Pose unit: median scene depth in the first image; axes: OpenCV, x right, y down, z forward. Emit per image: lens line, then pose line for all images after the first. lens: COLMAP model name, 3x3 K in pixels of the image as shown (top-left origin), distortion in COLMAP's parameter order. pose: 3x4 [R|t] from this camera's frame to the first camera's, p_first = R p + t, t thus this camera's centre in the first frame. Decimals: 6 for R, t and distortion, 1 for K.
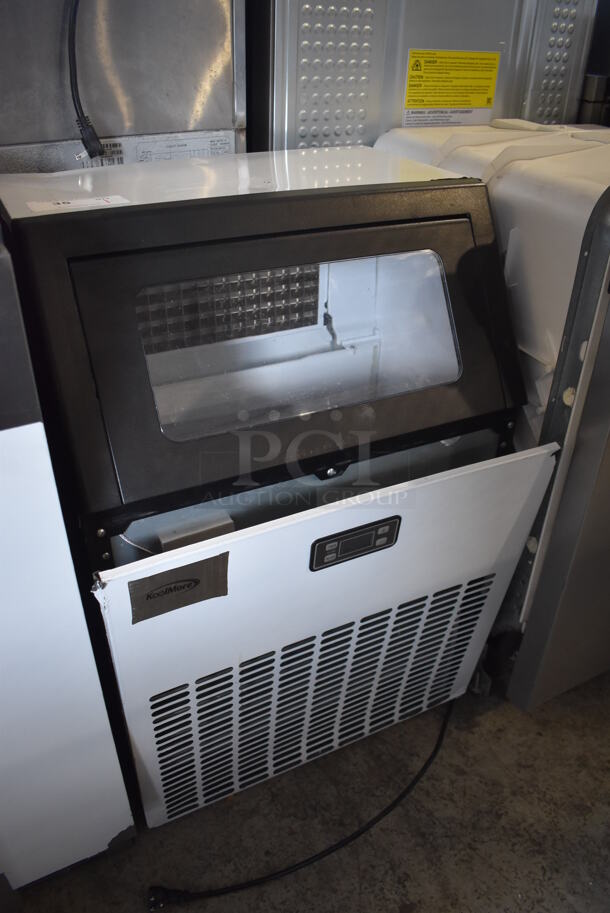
lens RADIAL K [[705.3, 0, 307.1], [0, 705.3, 461.9], [0, 0, 1]] dist [-0.101742, 0.018243]
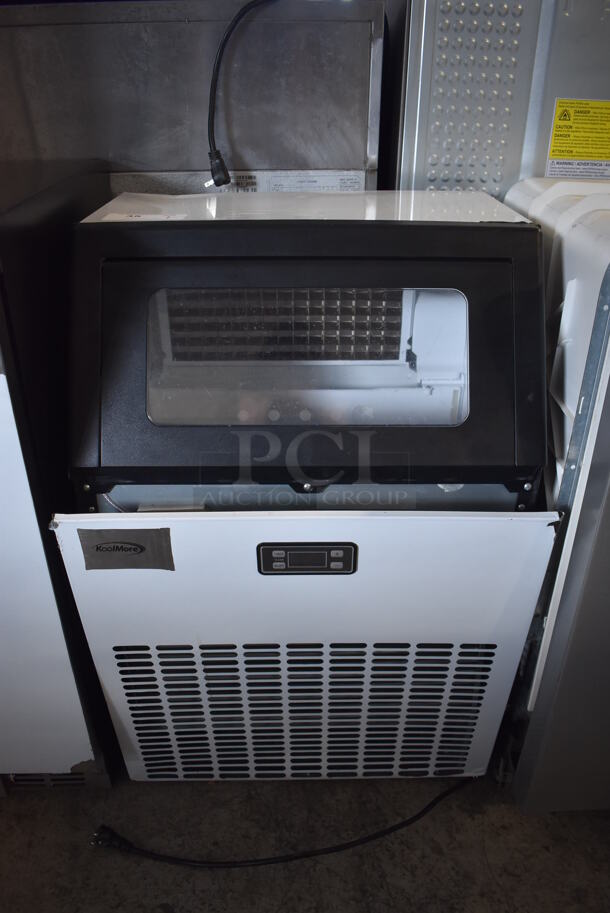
lens RADIAL K [[705.3, 0, 307.7], [0, 705.3, 457.6], [0, 0, 1]] dist [-0.101742, 0.018243]
pose [[0.898249, 0.194816, -0.393949, 0.342018], [-0.223616, 0.974273, -0.028072, 0.000688], [0.378345, 0.113309, 0.918703, 0.034164]]
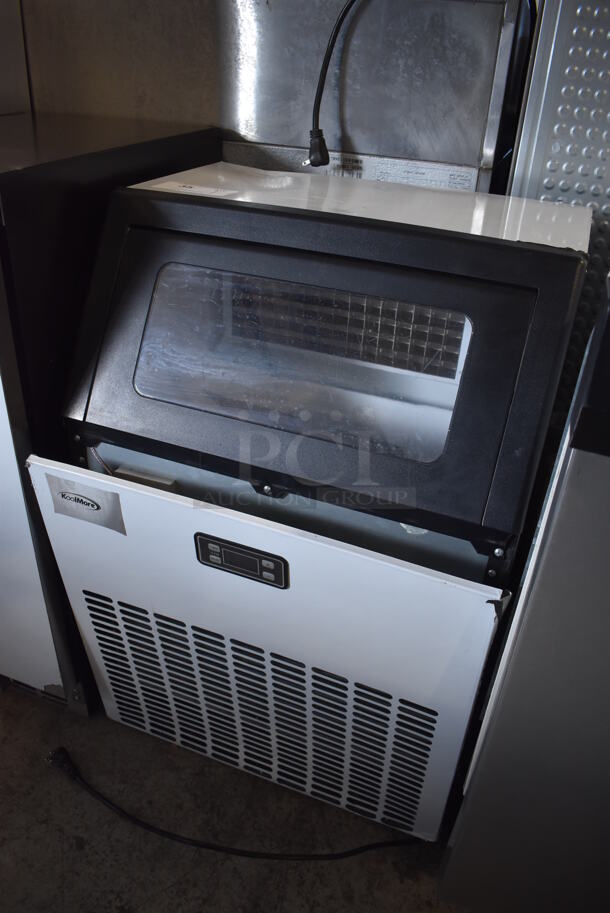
lens RADIAL K [[705.3, 0, 309.1], [0, 705.3, 456.6], [0, 0, 1]] dist [-0.101742, 0.018243]
pose [[0.665811, 0.397726, -0.631276, 0.538526], [-0.435349, 0.894209, 0.104218, -0.123542], [0.605943, 0.205436, 0.768524, 0.205734]]
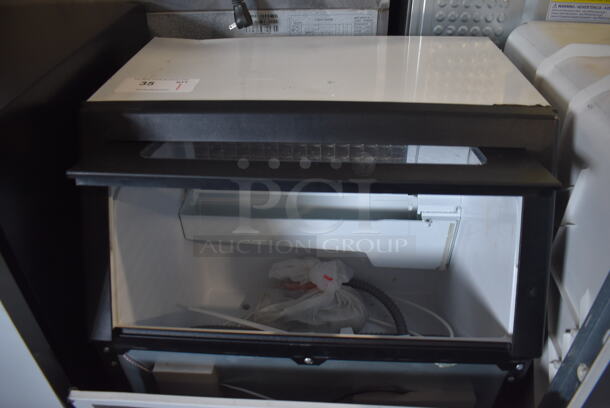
lens RADIAL K [[471.2, 0, 304.5], [0, 471.2, 201.4], [0, 0, 1]] dist [-0.101742, 0.018243]
pose [[0.865315, 0.263501, -0.426377, 0.214456], [-0.243692, 0.964525, 0.101514, -0.233566], [0.438001, 0.016063, 0.898831, 0.271047]]
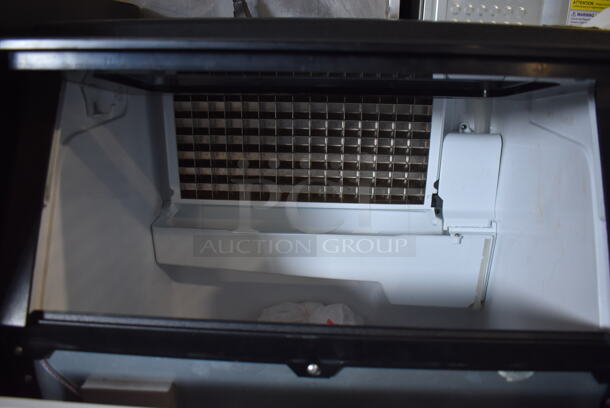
lens RADIAL K [[471.2, 0, 305.4], [0, 471.2, 203.7], [0, 0, 1]] dist [-0.101742, 0.018243]
pose [[0.868809, 0.151363, -0.471444, 0.180078], [-0.261080, 0.949058, -0.176429, -0.048601], [0.420723, 0.276367, 0.864068, 0.419457]]
